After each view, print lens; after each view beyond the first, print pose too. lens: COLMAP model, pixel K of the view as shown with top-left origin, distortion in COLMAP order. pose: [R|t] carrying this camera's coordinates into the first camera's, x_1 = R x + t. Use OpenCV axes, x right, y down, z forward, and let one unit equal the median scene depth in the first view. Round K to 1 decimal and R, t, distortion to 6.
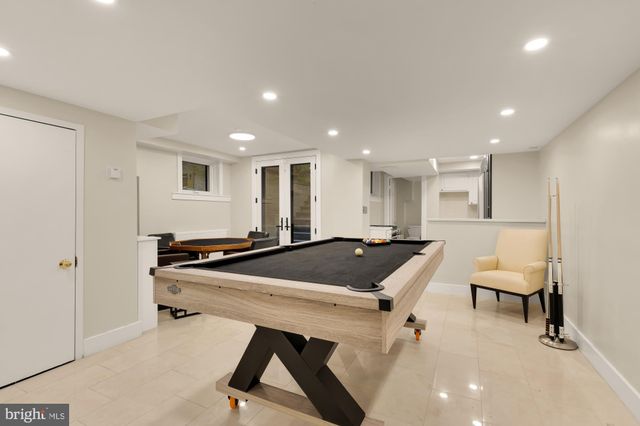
lens RADIAL K [[289.9, 0, 320.3], [0, 289.9, 216.0], [0, 0, 1]] dist [0.004145, 0.000252]
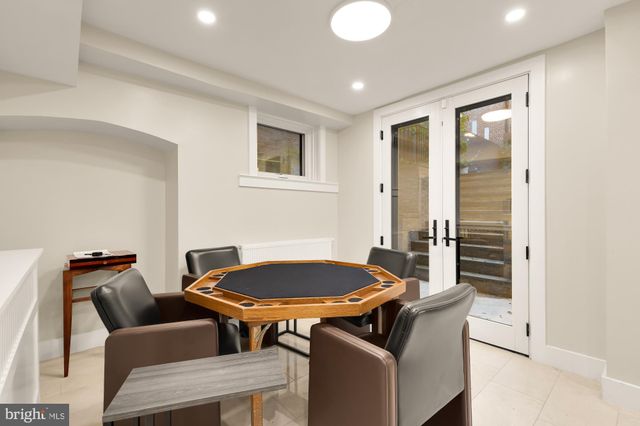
lens RADIAL K [[289.9, 0, 321.0], [0, 289.9, 215.4], [0, 0, 1]] dist [0.004145, 0.000252]
pose [[0.925047, 0.004547, -0.379826, -0.121816], [-0.005070, 0.999987, -0.000378, -0.000904], [0.379819, 0.002275, 0.925058, 0.462273]]
